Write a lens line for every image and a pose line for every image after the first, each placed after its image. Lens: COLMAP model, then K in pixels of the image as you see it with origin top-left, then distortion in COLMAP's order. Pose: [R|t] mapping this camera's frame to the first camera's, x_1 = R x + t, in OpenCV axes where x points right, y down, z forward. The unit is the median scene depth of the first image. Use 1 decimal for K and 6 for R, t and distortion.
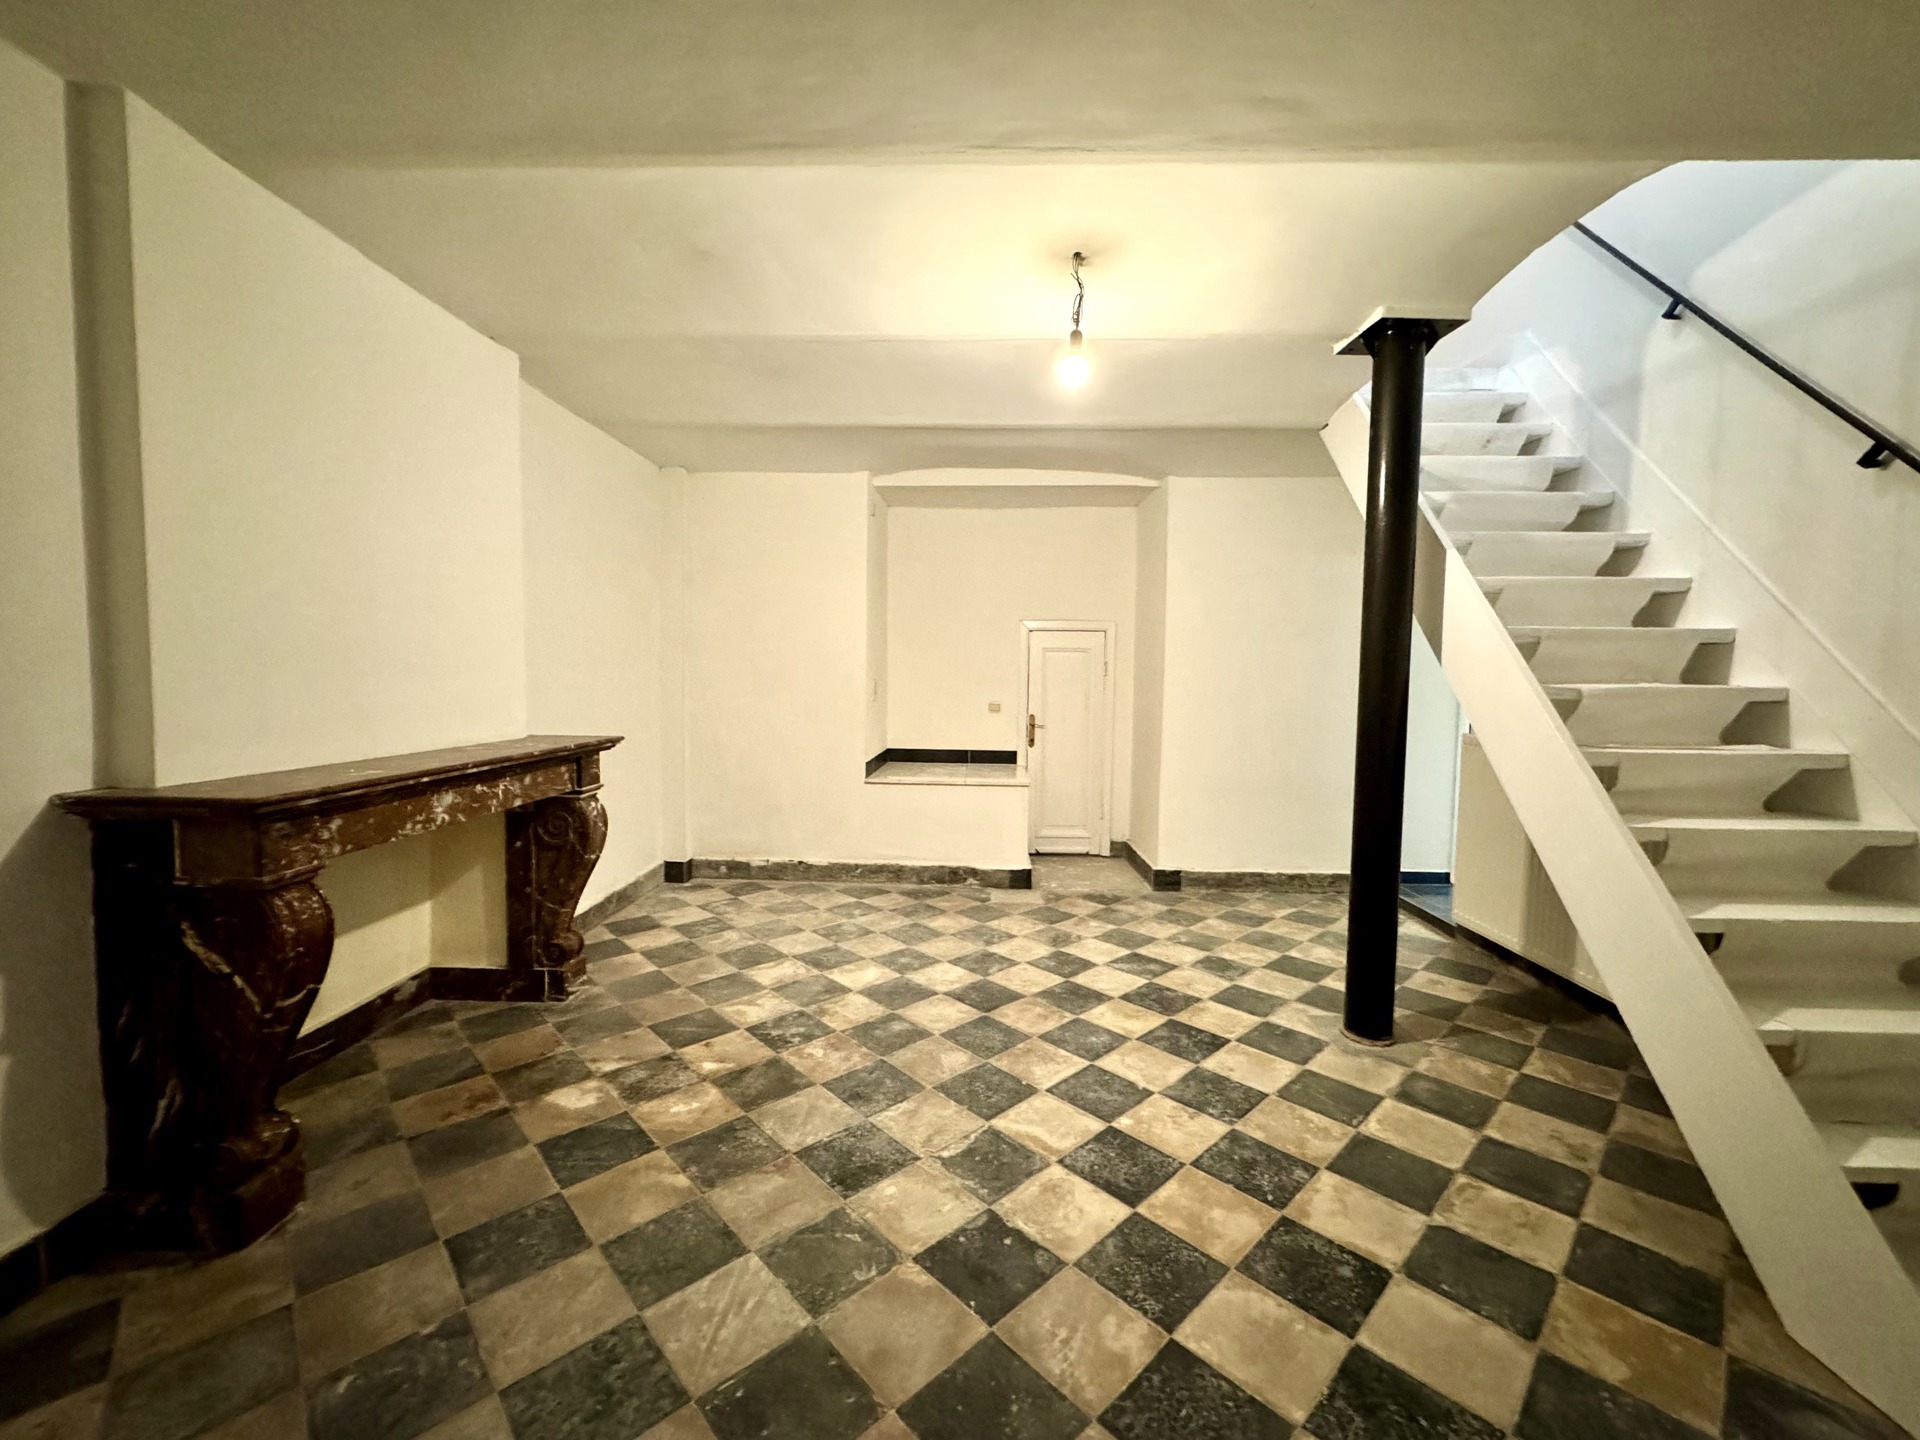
lens RADIAL K [[764.7, 0, 960.3], [0, 764.7, 720.3], [0, 0, 1]] dist [-0.003438, 0.000567]
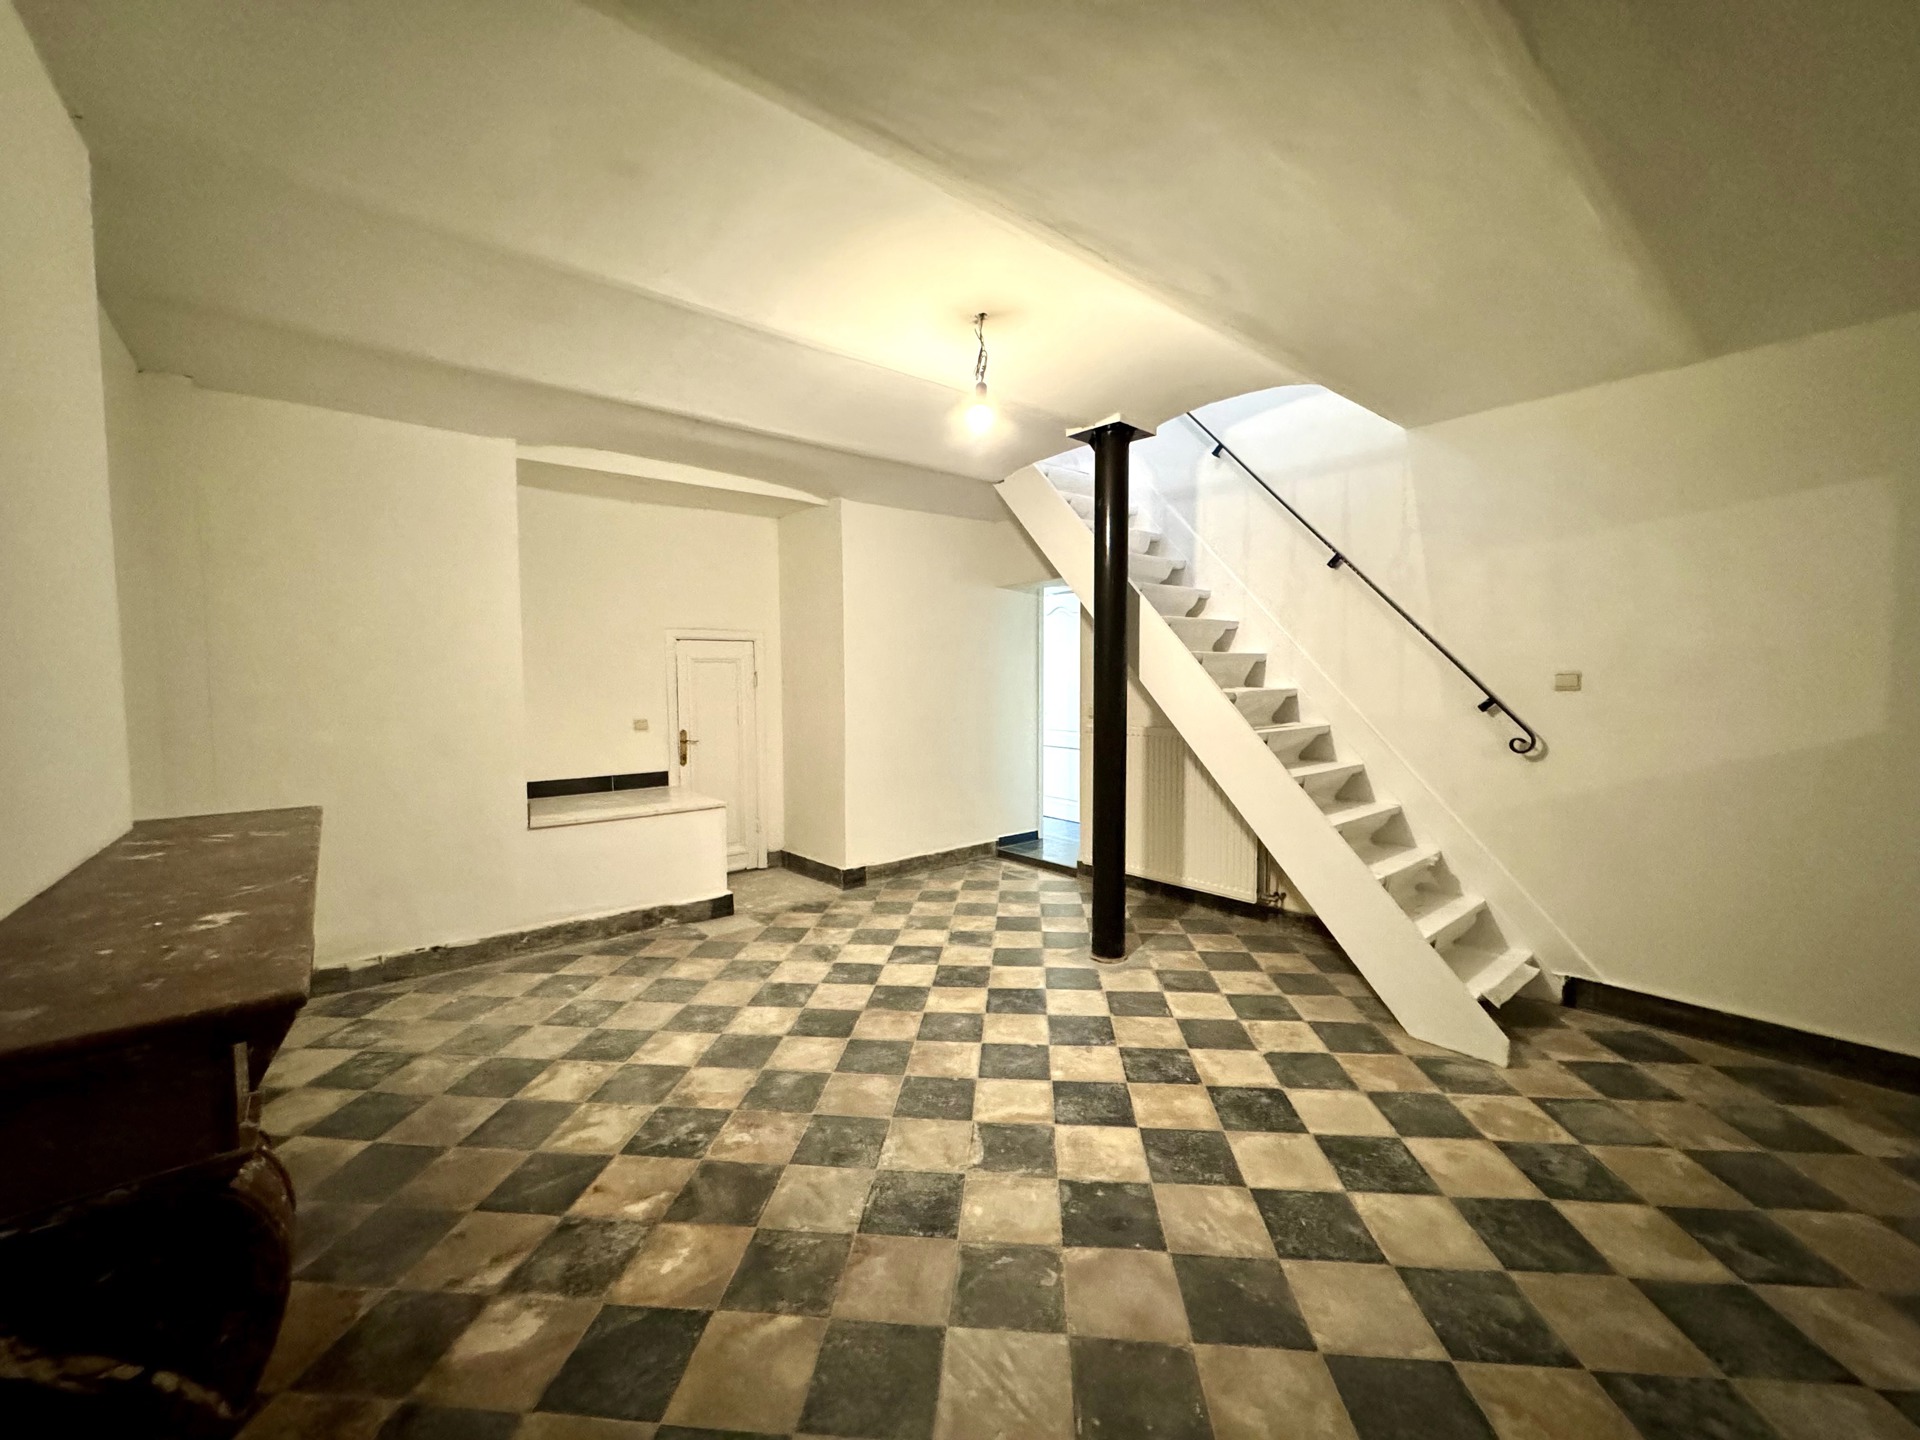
lens RADIAL K [[764.7, 0, 959.6], [0, 764.7, 718.0], [0, 0, 1]] dist [-0.003438, 0.000567]
pose [[0.746116, -0.053211, 0.663687, -0.522536], [0.055229, 0.998312, 0.017952, -0.039211], [-0.663522, 0.023260, 0.747795, 0.170463]]
